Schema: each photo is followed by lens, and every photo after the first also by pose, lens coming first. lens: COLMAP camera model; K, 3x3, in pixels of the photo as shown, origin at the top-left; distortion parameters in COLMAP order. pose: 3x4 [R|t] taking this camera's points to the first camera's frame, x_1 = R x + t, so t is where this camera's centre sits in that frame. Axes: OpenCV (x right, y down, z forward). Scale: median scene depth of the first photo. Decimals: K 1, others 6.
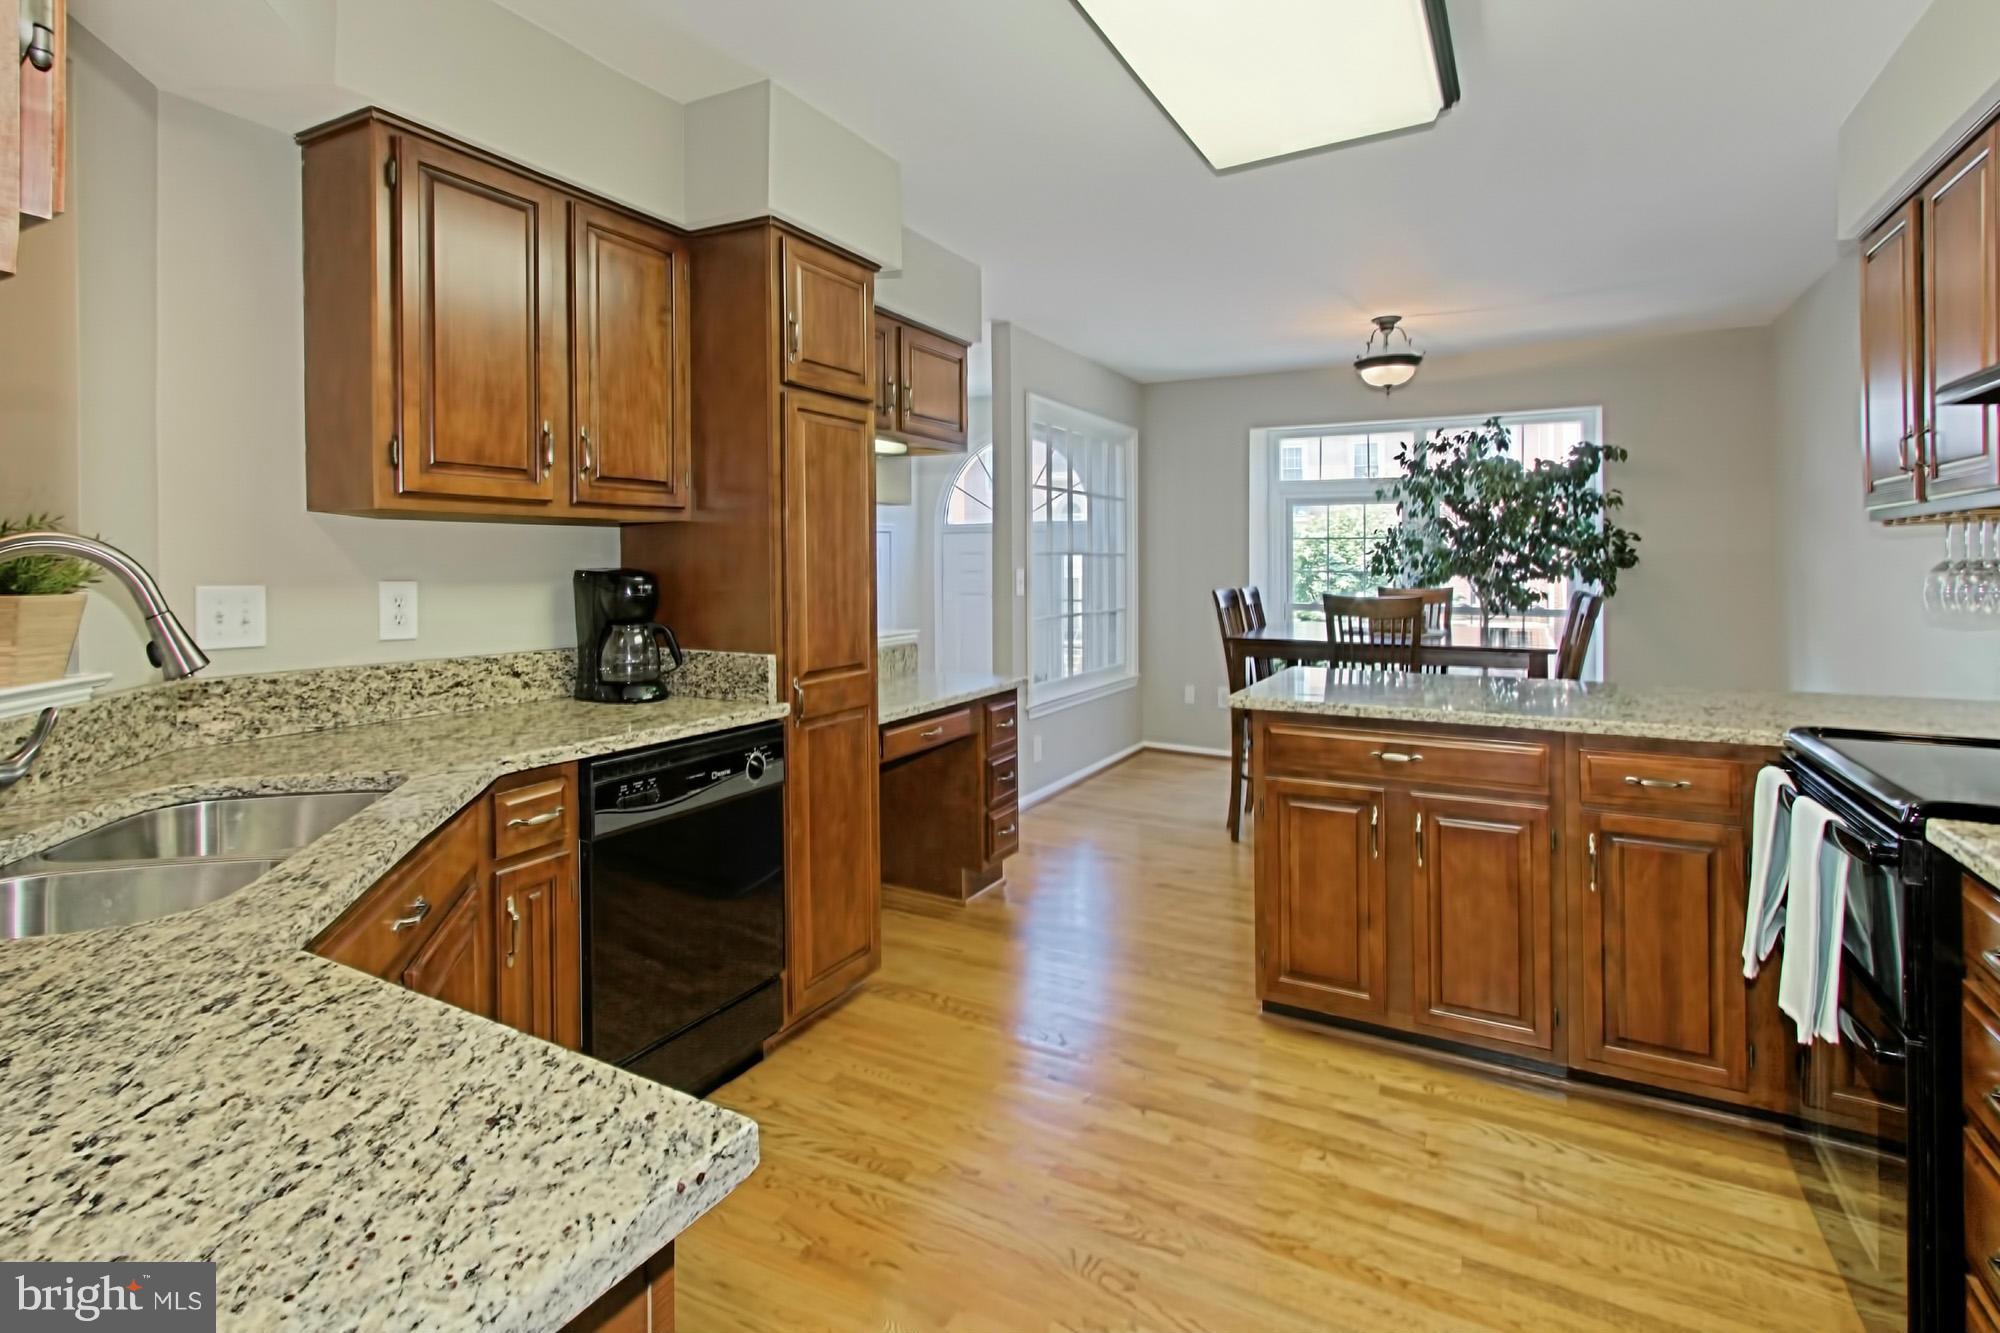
lens RADIAL K [[978.6, 0, 992.9], [0, 978.6, 567.5], [0, 0, 1]] dist [0.029516, 0.000201]
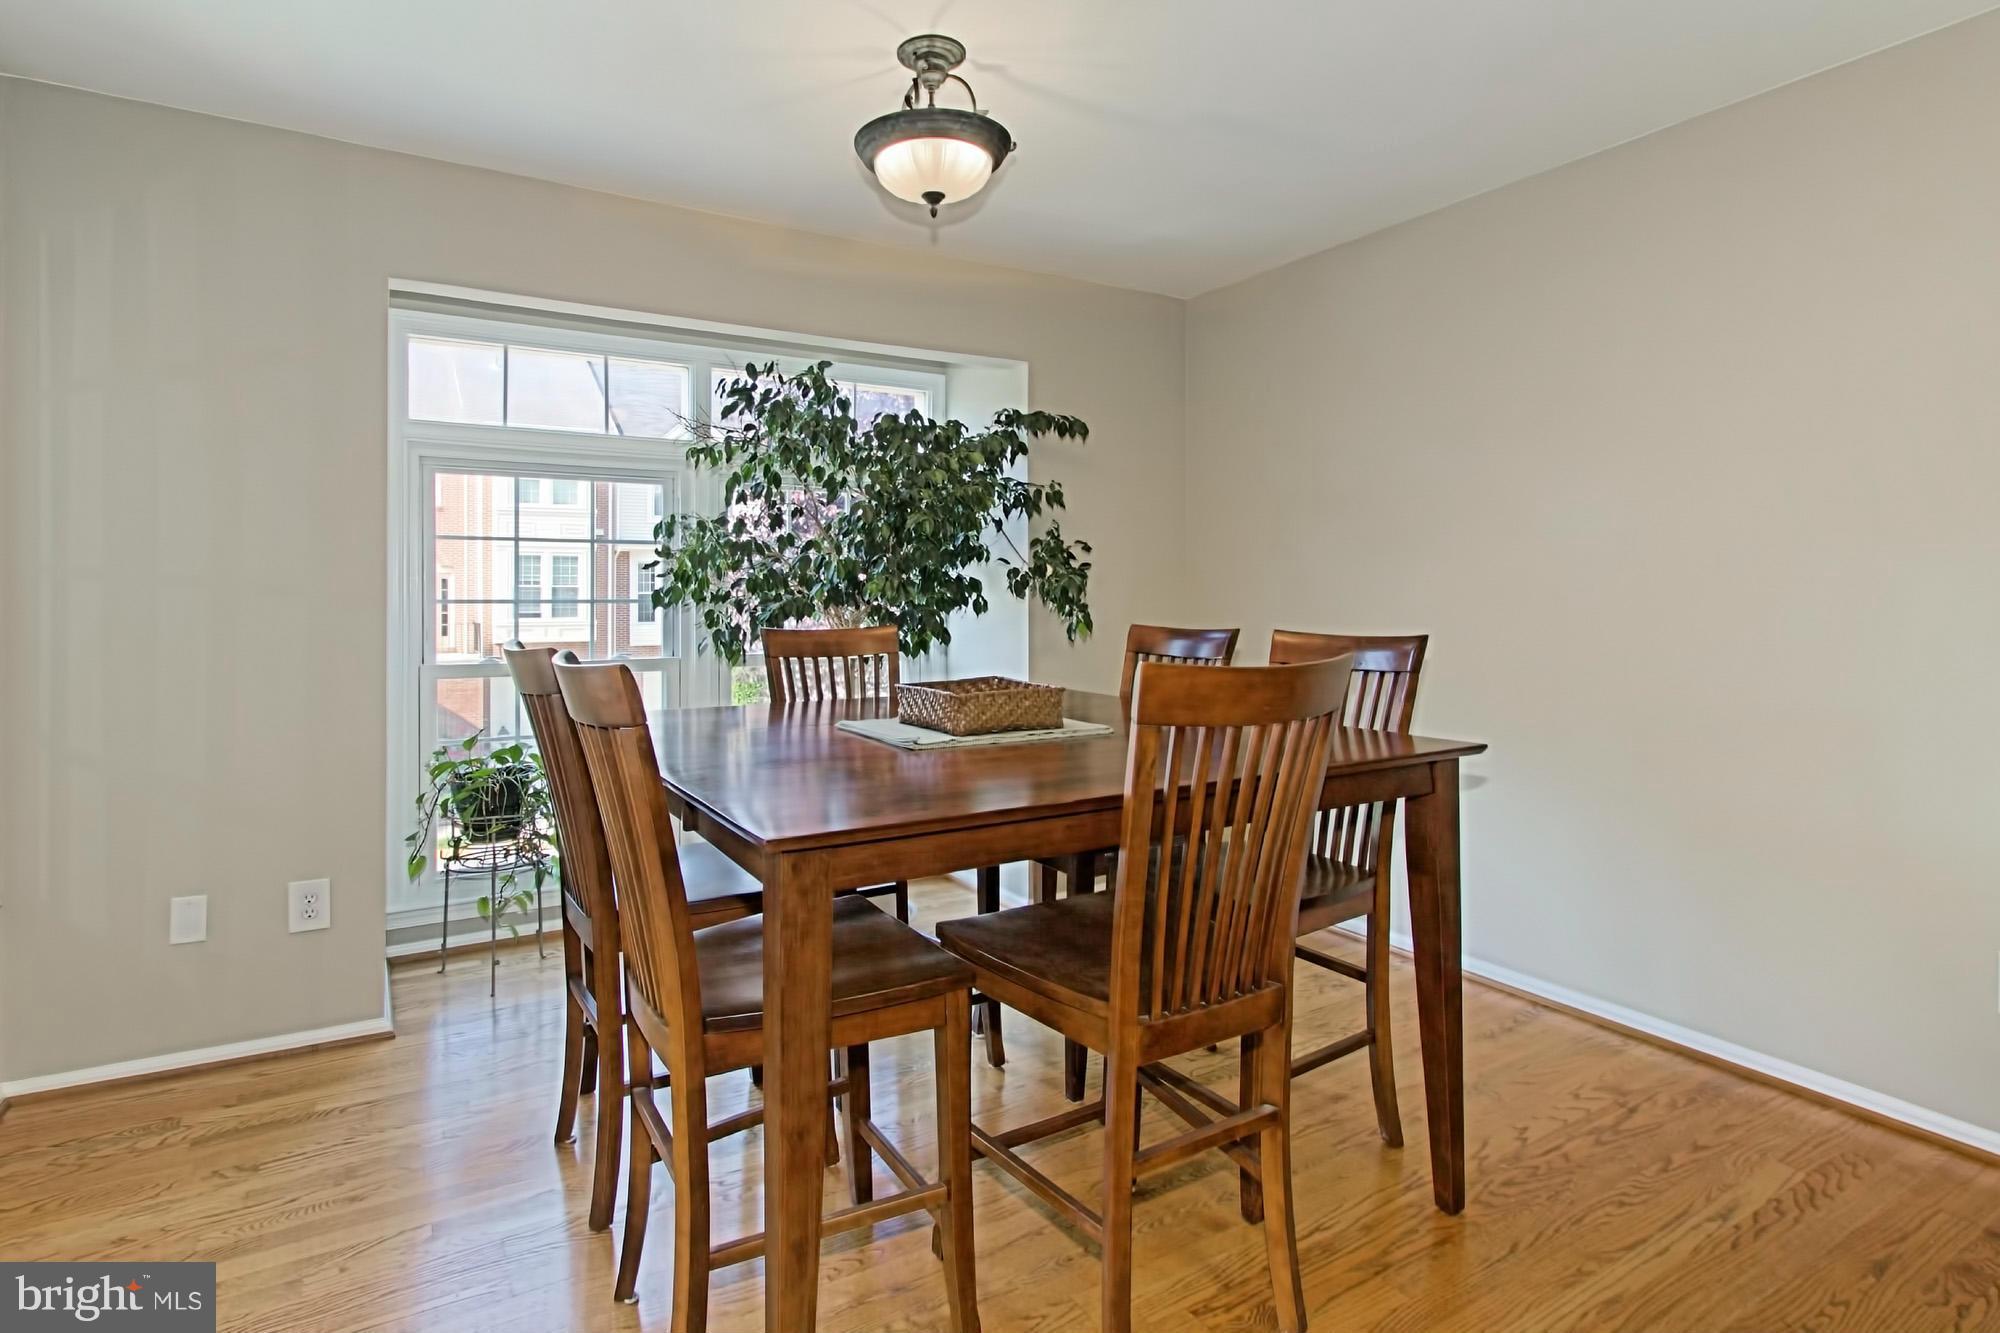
lens RADIAL K [[794.7, 0, 999.8], [0, 794.7, 601.7], [0, 0, 1]] dist [-0.000772, -0.000055]
pose [[0.393208, -0.012834, 0.919360, 0.089476], [0.009282, 0.999907, 0.009989, 0.003787], [-0.919403, 0.004605, 0.393291, 0.876928]]
